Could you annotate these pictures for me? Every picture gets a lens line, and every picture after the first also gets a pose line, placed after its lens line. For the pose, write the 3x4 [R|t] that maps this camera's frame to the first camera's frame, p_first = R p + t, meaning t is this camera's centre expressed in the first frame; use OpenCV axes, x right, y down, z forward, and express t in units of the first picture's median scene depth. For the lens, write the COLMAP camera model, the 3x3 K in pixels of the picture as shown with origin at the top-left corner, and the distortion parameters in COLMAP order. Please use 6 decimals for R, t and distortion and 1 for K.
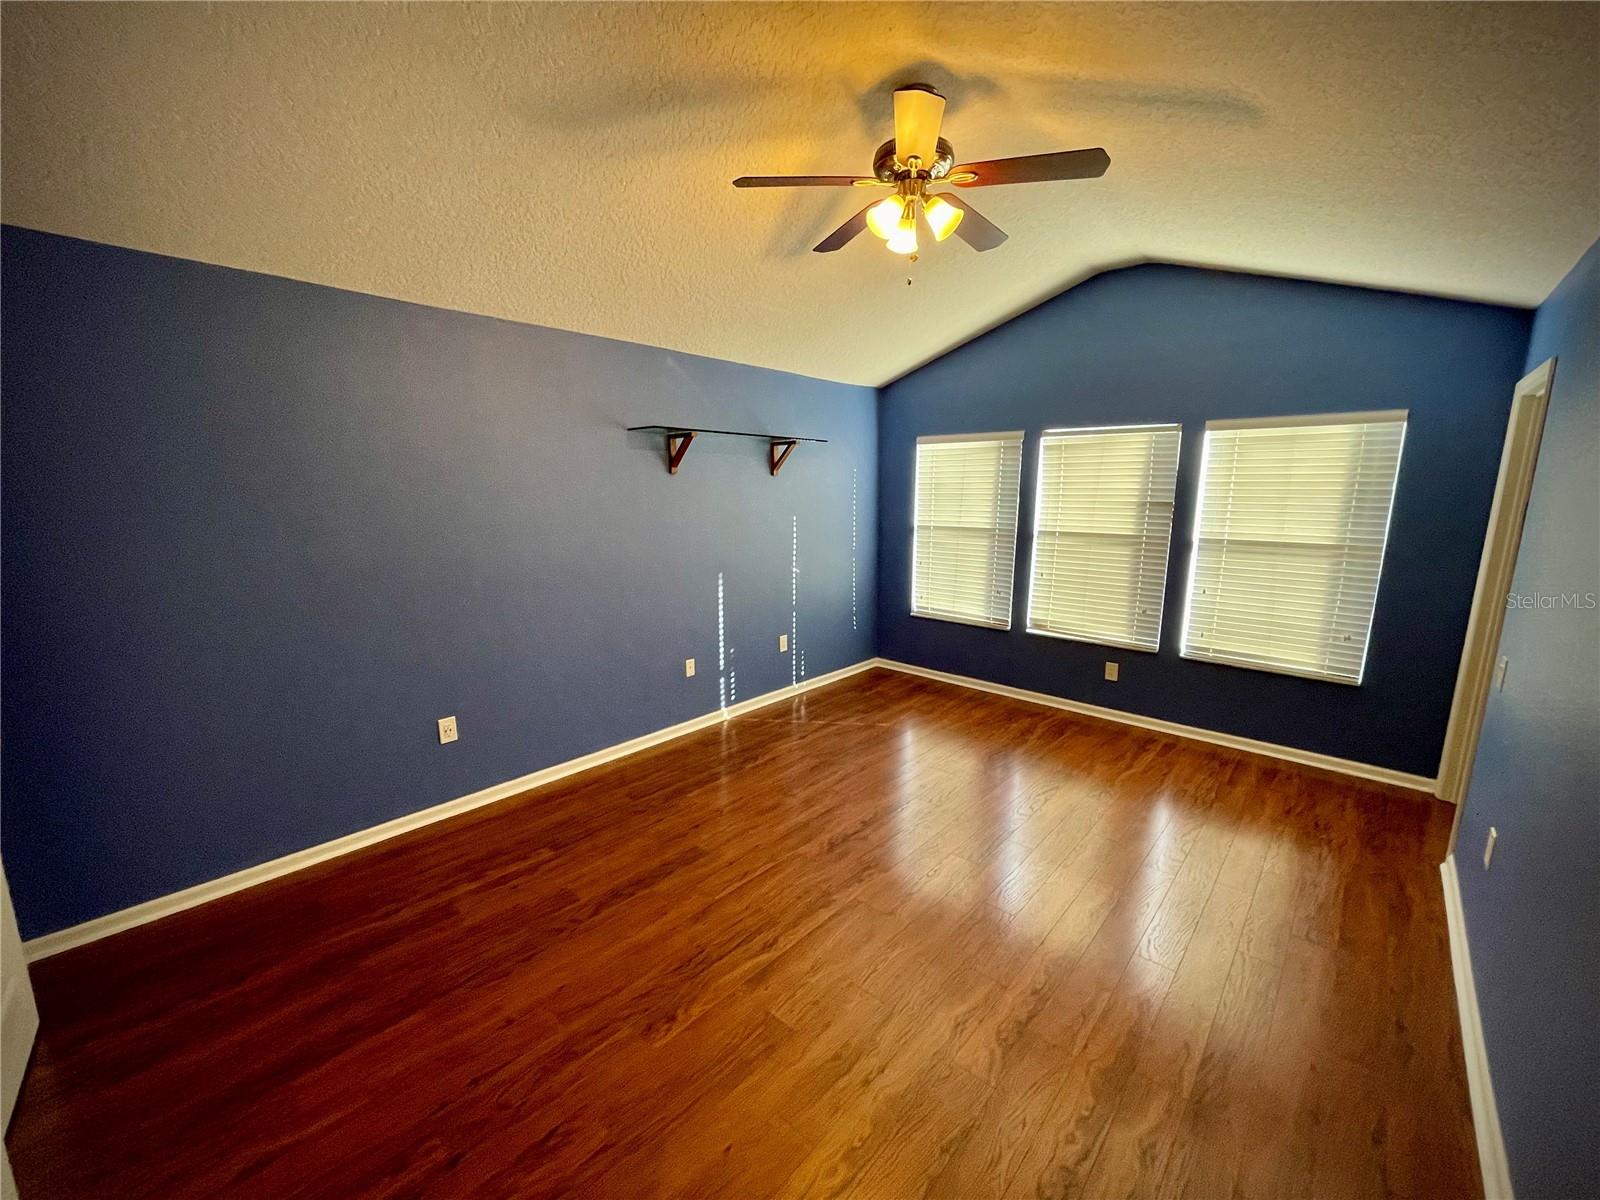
lens RADIAL K [[642.8, 0, 790.2], [0, 642.8, 606.3], [0, 0, 1]] dist [0.000276, 0.001066]
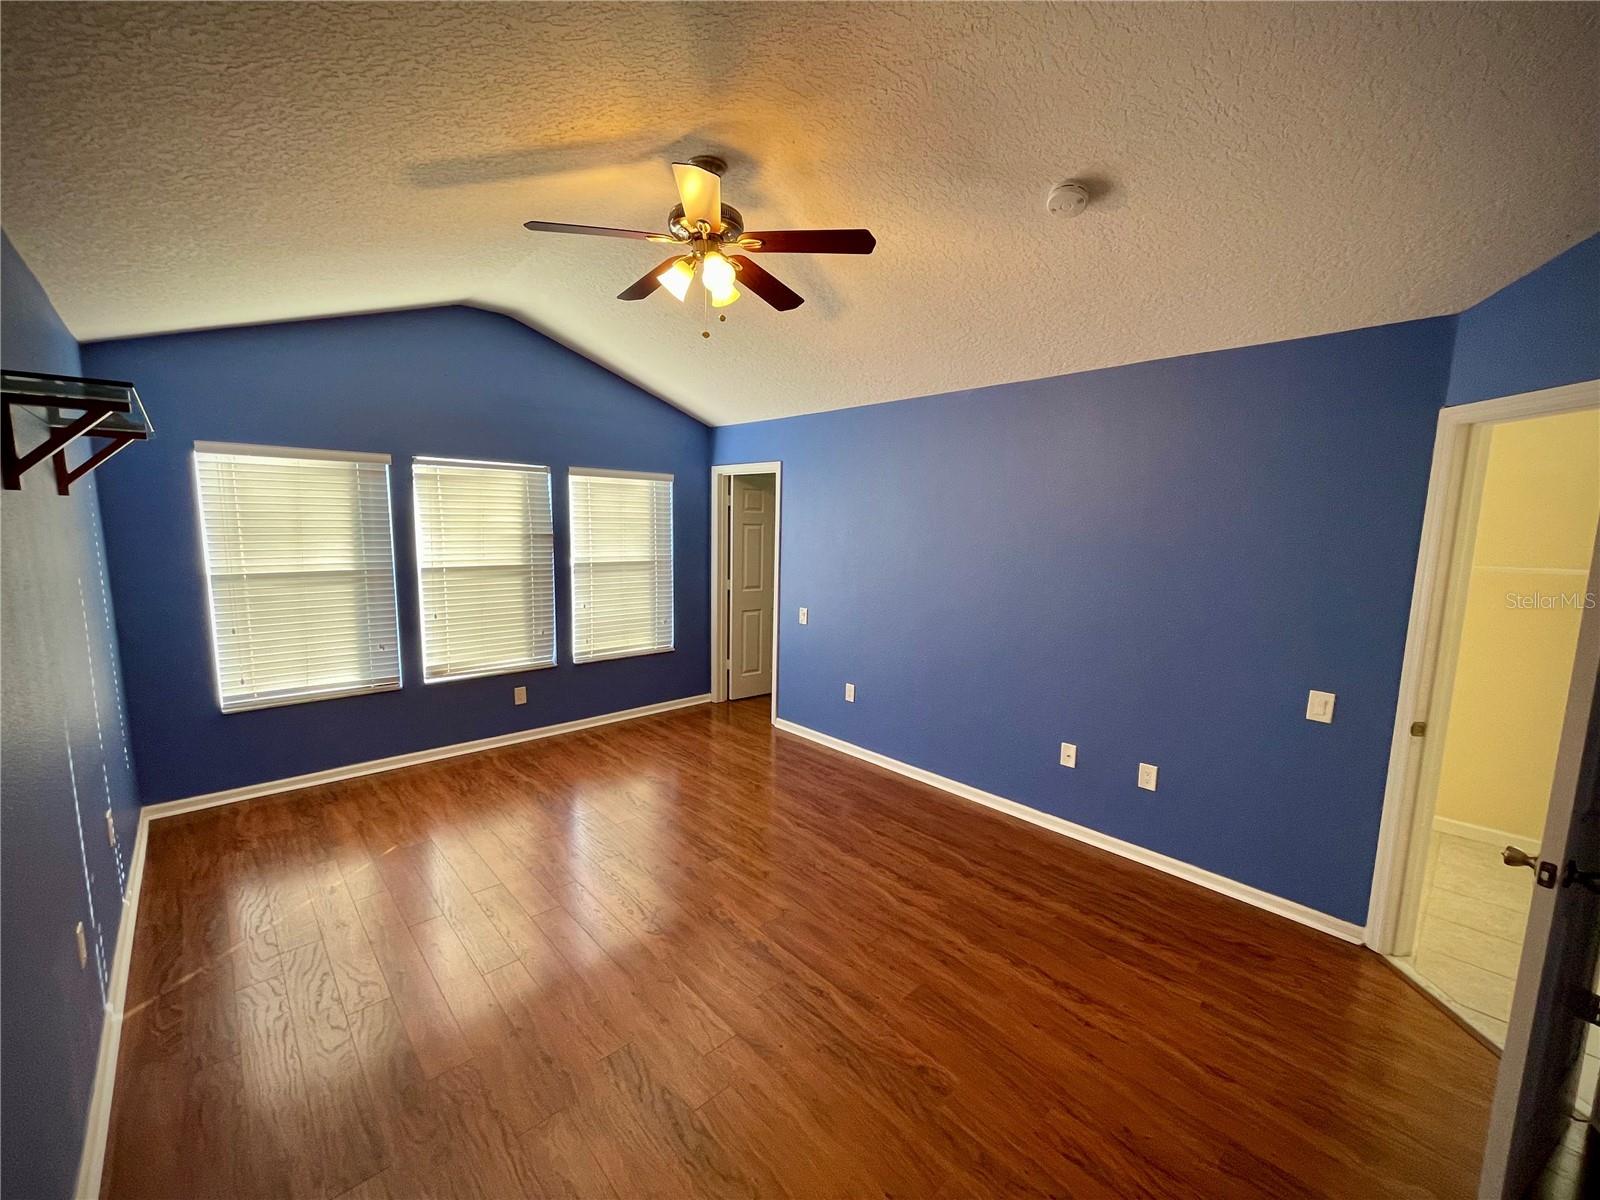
lens RADIAL K [[642.8, 0, 794.0], [0, 642.8, 602.8], [0, 0, 1]] dist [0.000276, 0.001066]
pose [[0.092943, -0.125569, 0.987722, -0.497367], [0.168838, 0.979637, 0.108653, -0.089466], [-0.981252, 0.156667, 0.112251, 0.445931]]
